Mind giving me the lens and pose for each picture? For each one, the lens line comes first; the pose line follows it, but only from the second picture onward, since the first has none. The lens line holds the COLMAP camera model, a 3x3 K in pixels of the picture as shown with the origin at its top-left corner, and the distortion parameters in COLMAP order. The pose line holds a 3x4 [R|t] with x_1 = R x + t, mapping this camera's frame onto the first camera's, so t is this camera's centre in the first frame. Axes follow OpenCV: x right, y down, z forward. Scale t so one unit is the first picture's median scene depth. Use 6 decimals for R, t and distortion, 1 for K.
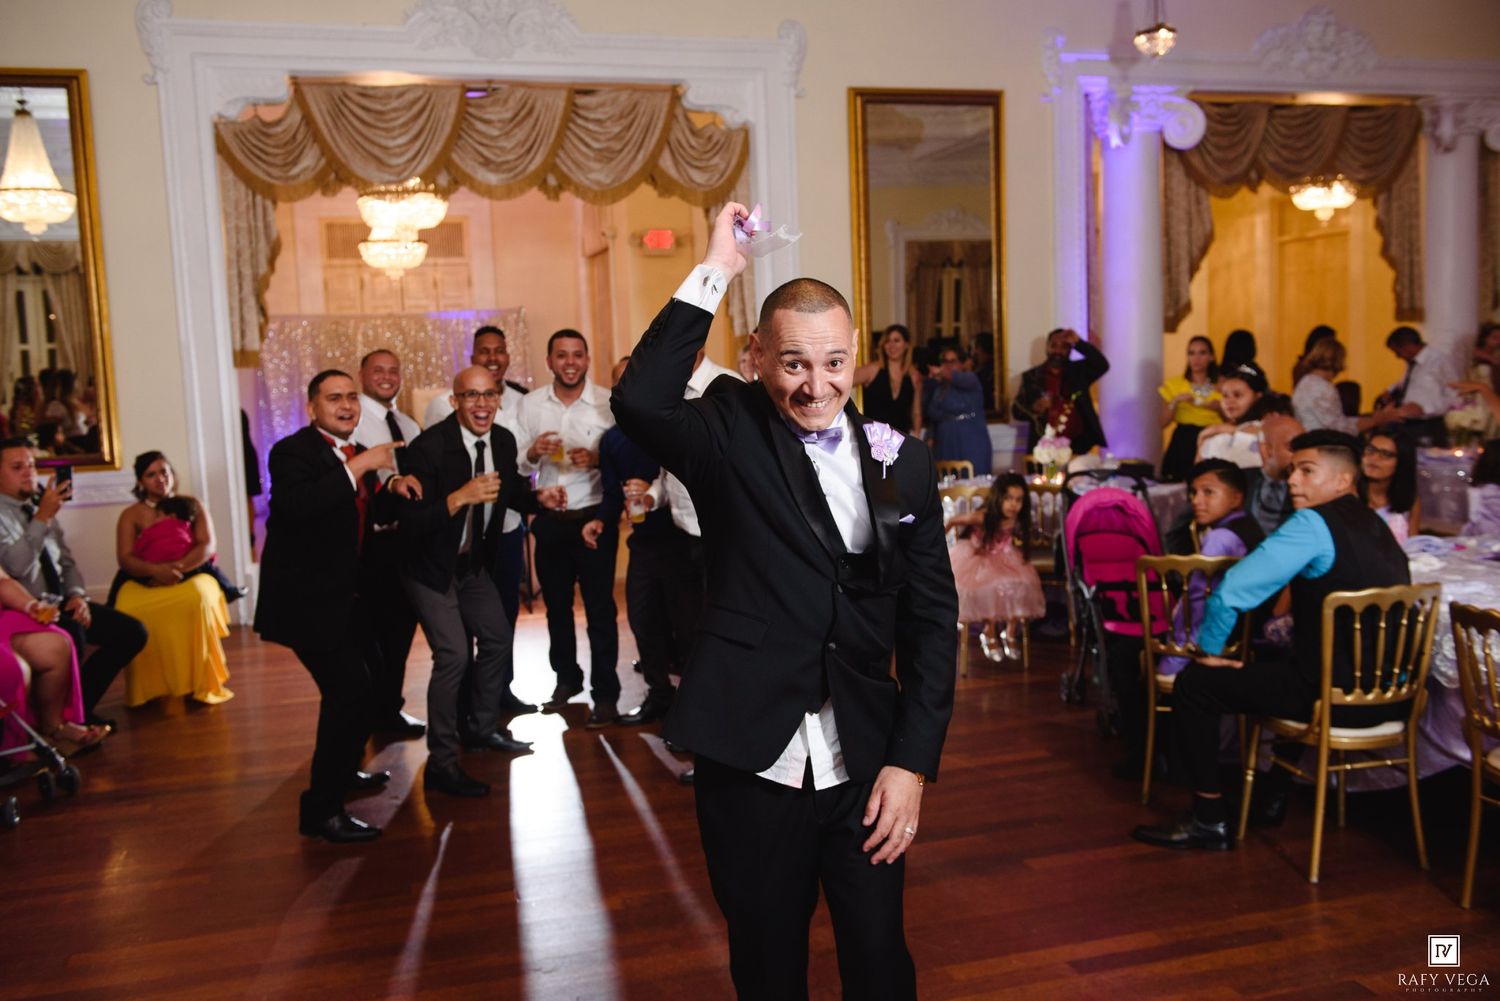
lens RADIAL K [[1314.6, 0, 751.9], [0, 1314.6, 501.9], [0, 0, 1]] dist [0.009528, -0.010668]
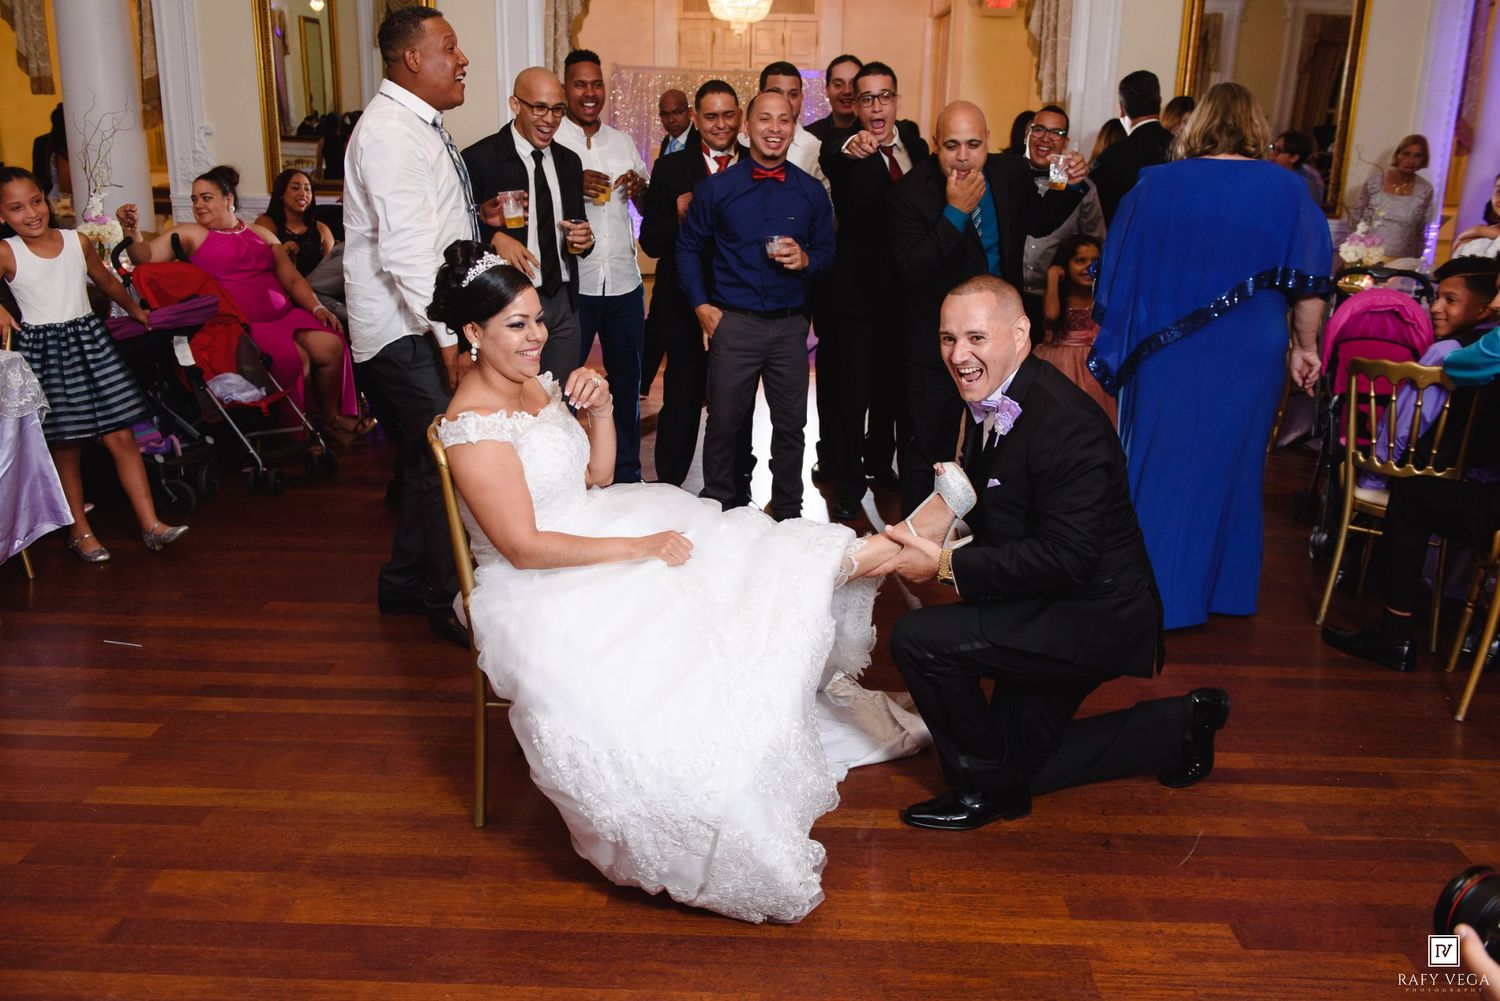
lens RADIAL K [[1282.7, 0, 747.6], [0, 1282.7, 497.3], [0, 0, 1]] dist [-0.002762, -0.005940]
pose [[0.954604, 0.132963, -0.266556, 0.072182], [-0.086784, 0.980172, 0.178131, 0.006681], [0.284955, -0.146911, 0.947216, 0.025711]]
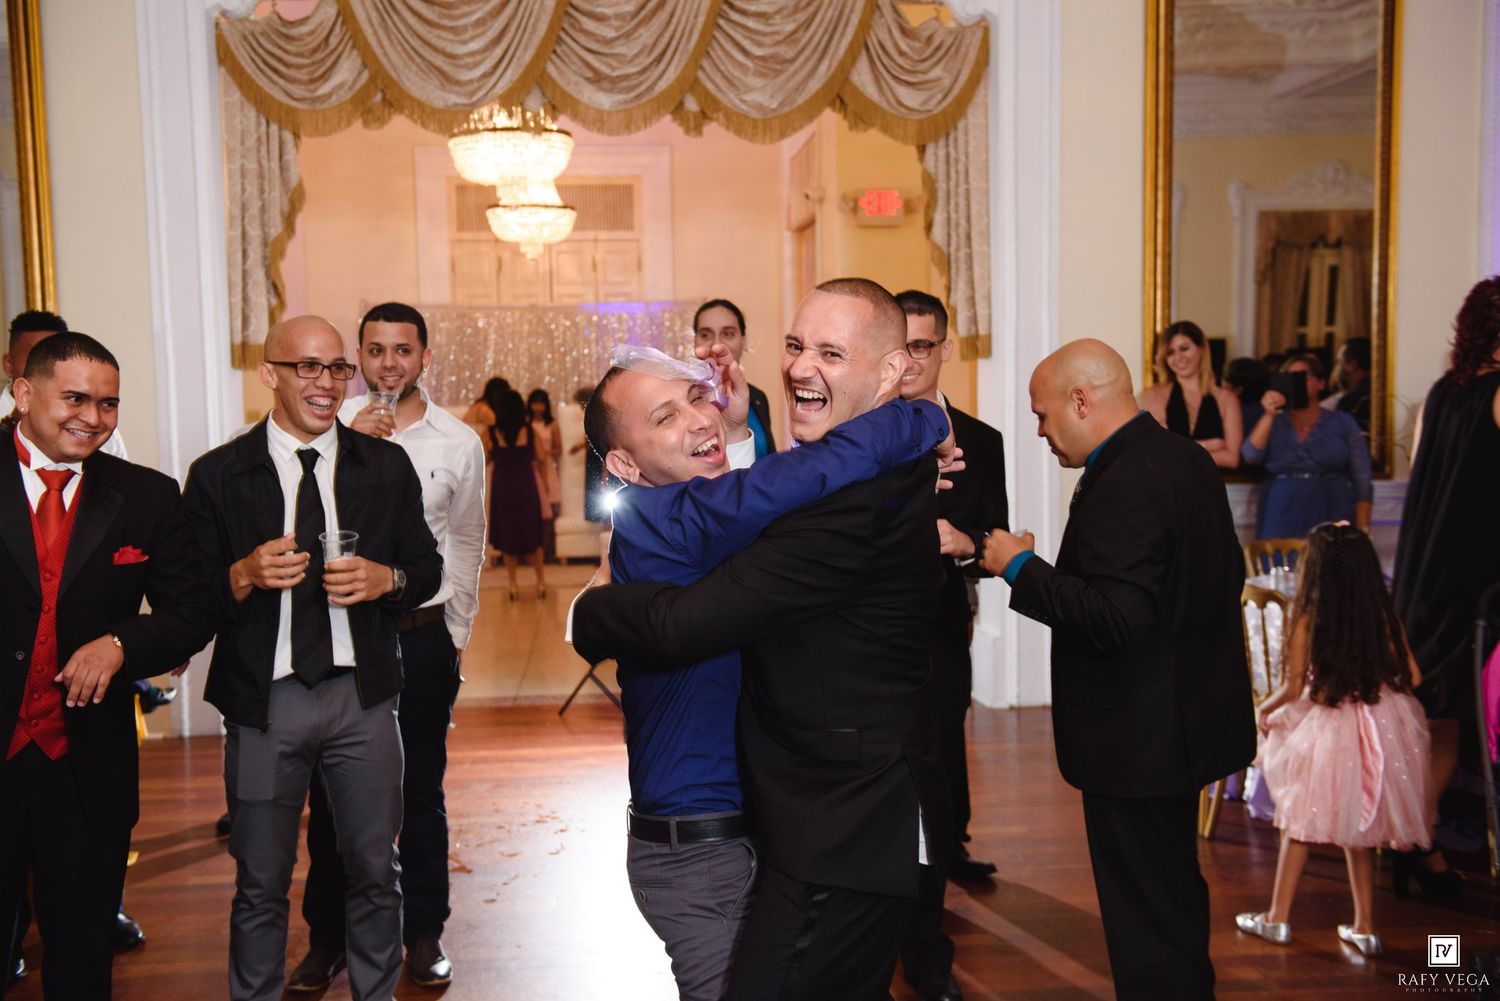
lens RADIAL K [[1645.9, 0, 750.0], [0, 1645.9, 500.5], [0, 0, 1]] dist [0.091106, -0.003085]
pose [[0.982666, 0.033371, -0.182354, 0.040880], [-0.039061, 0.998853, -0.027701, -0.016708], [0.181220, 0.034344, 0.982843, 0.169680]]
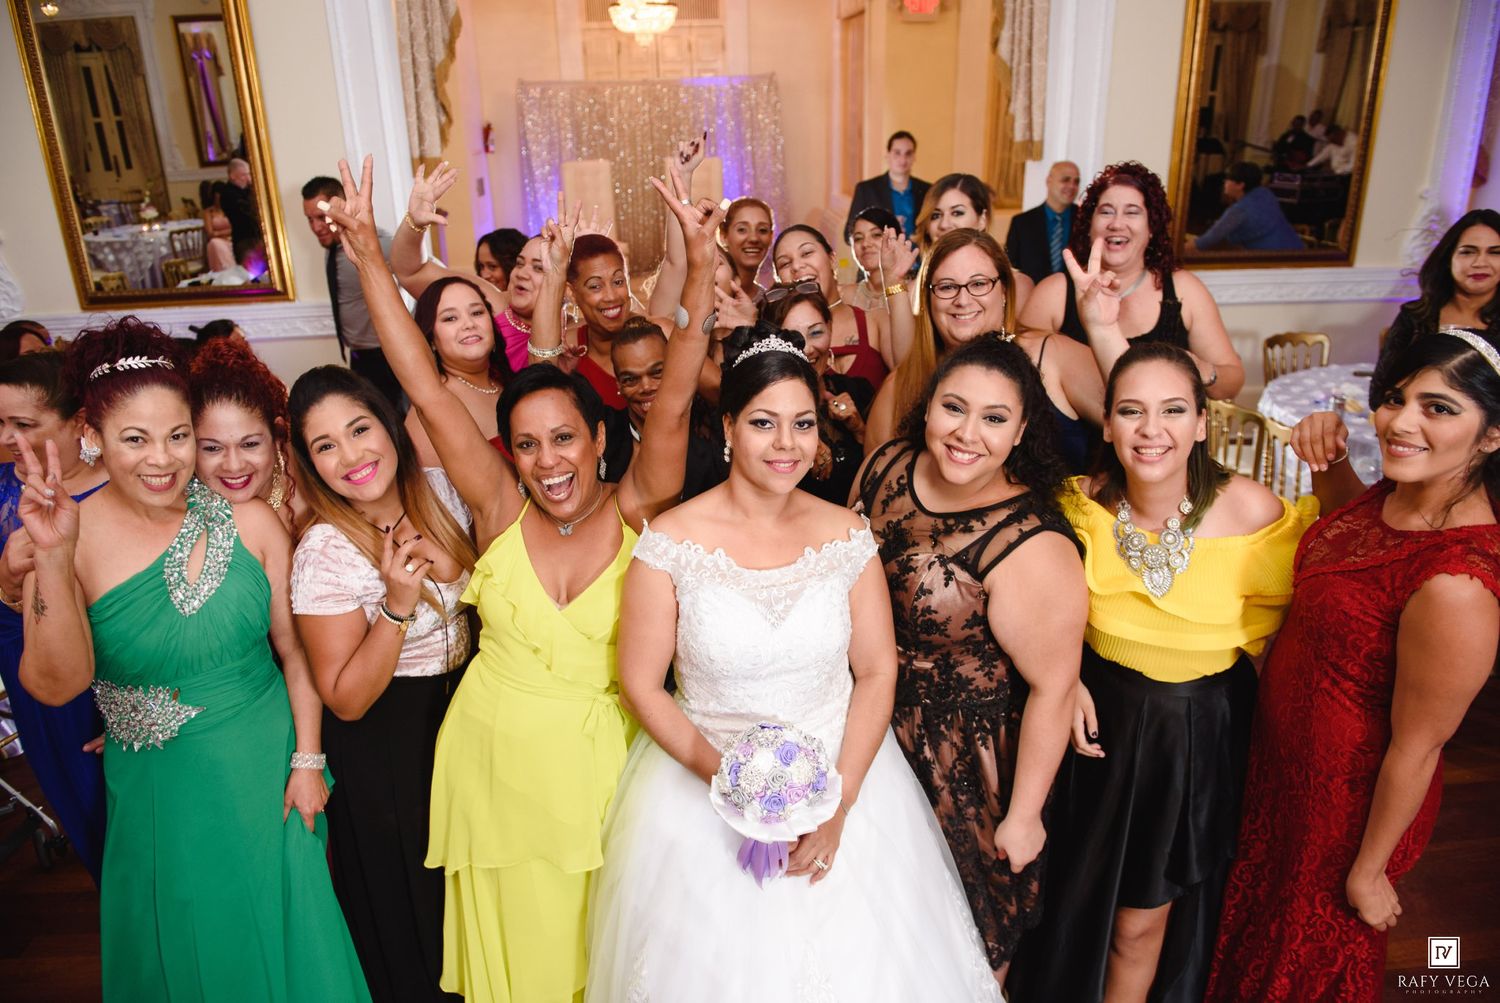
lens RADIAL K [[1020.6, 0, 747.9], [0, 1020.6, 503.4], [0, 0, 1]] dist [-0.049143, -0.002616]
pose [[0.977306, 0.090427, -0.191564, -0.035072], [-0.034851, 0.960624, 0.275658, -0.082801], [0.208947, -0.262726, 0.941975, 0.352770]]
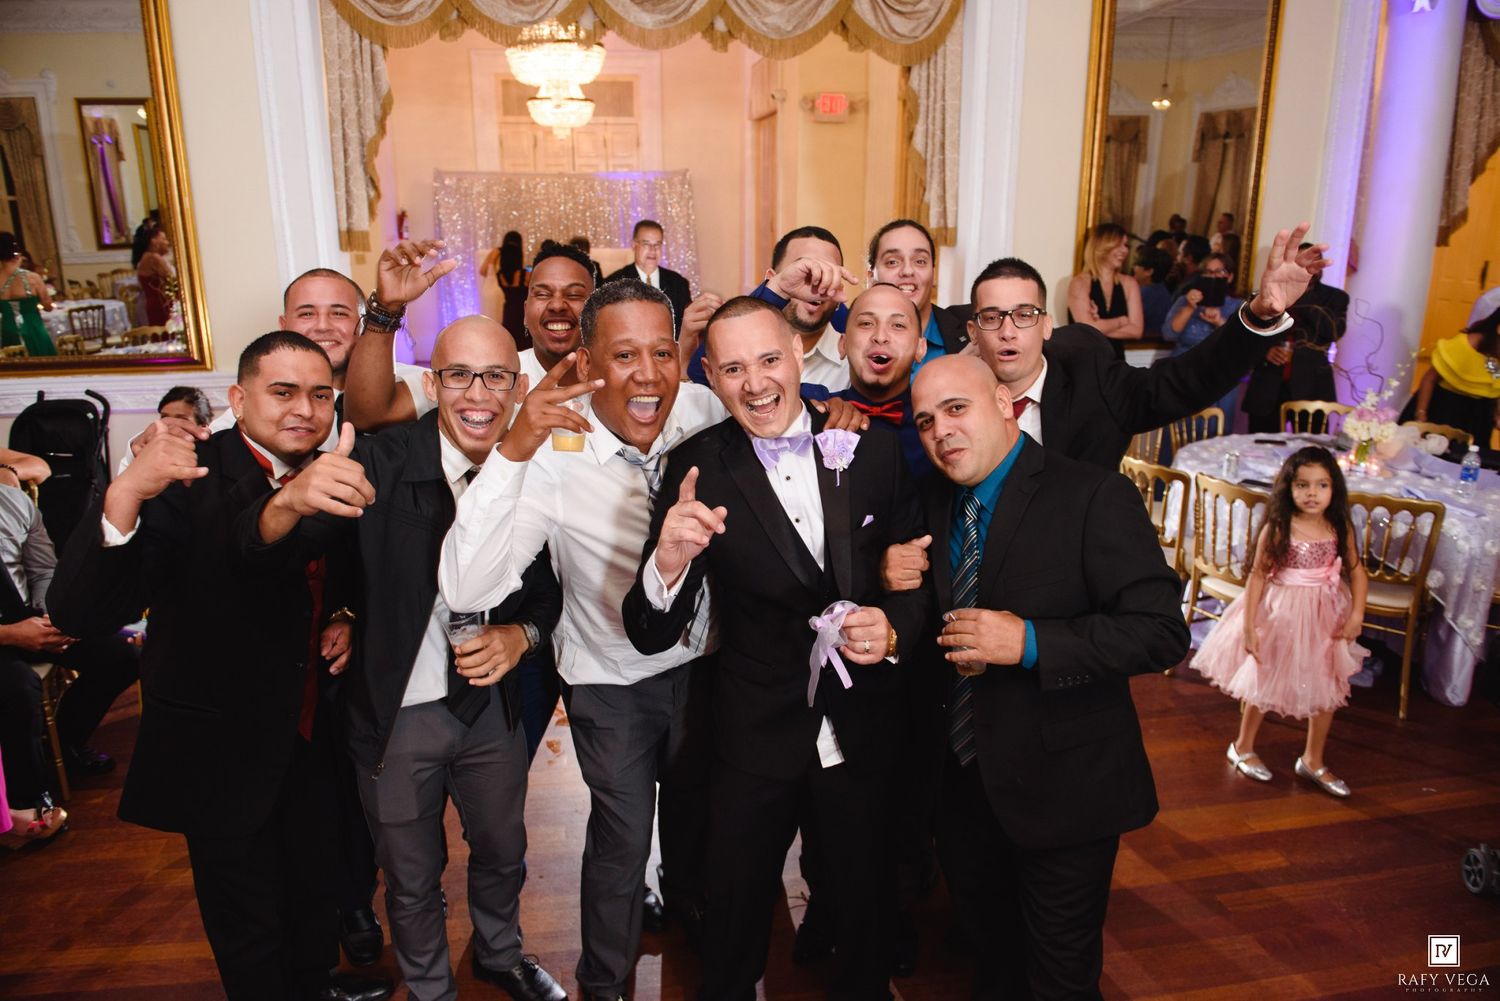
lens RADIAL K [[1020.6, 0, 747.9], [0, 1020.6, 502.4], [0, 0, 1]] dist [-0.049143, -0.002616]
pose [[0.991984, 0.069299, -0.105664, -0.049287], [-0.049455, 0.982418, 0.180026, -0.068875], [0.116282, -0.173358, 0.977970, 0.345425]]
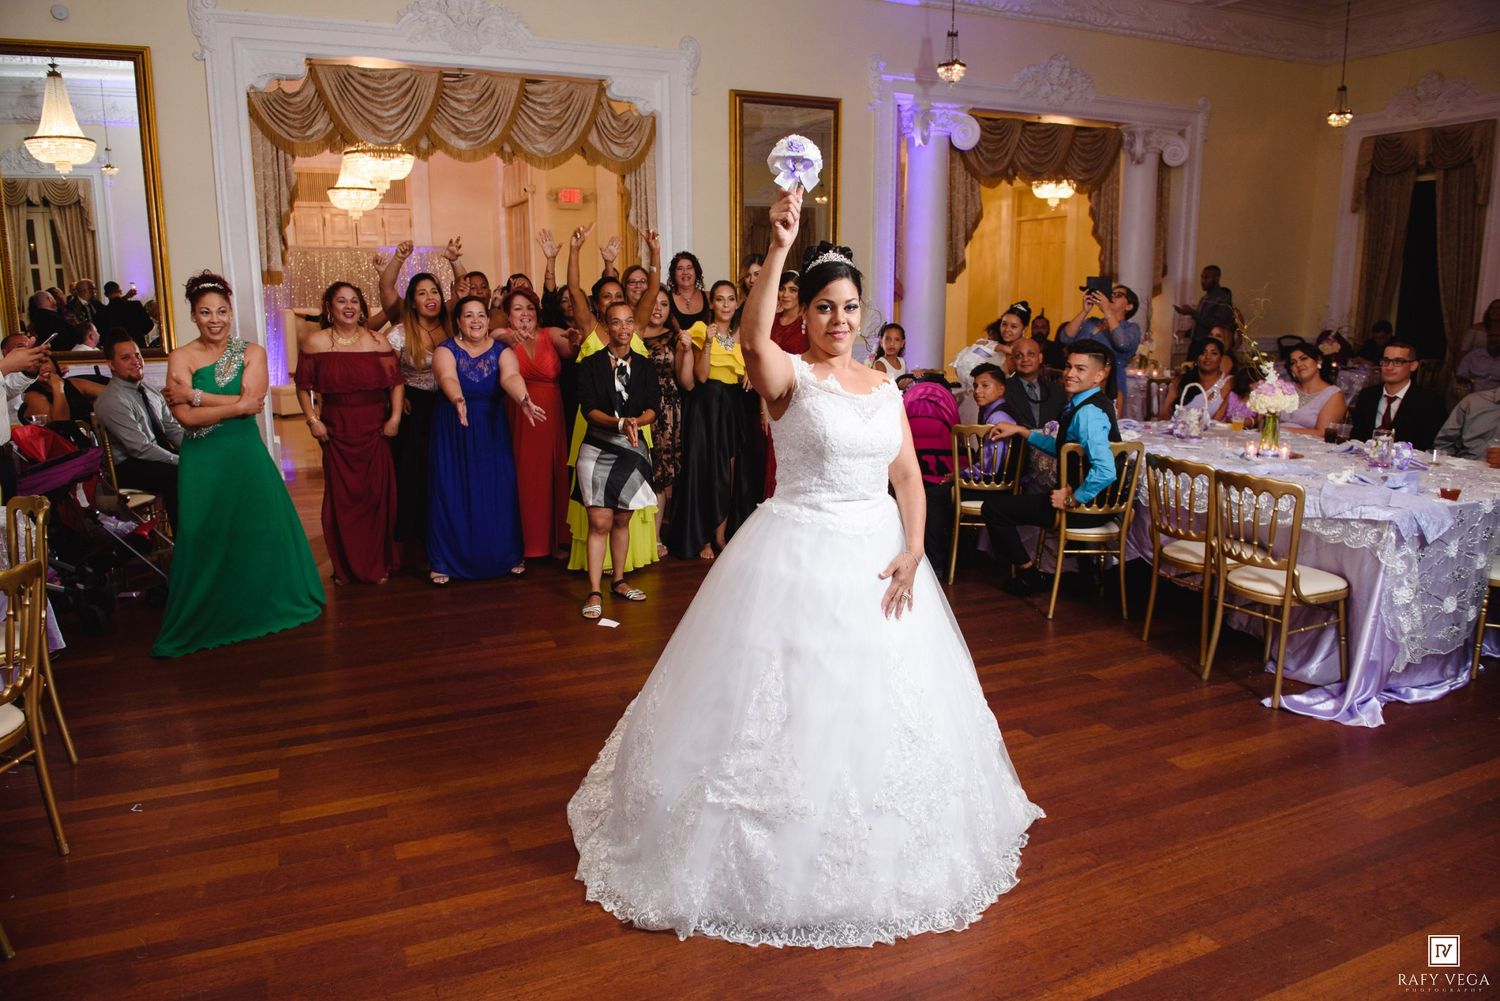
lens RADIAL K [[1029.5, 0, 750.0], [0, 1029.5, 500.5], [0, 0, 1]] dist [-0.045678, -0.003367]
pose [[0.989327, 0.006897, 0.145549, -0.057808], [-0.019578, 0.996114, 0.085875, 0.014525], [-0.144391, -0.087808, 0.985617, -0.073789]]
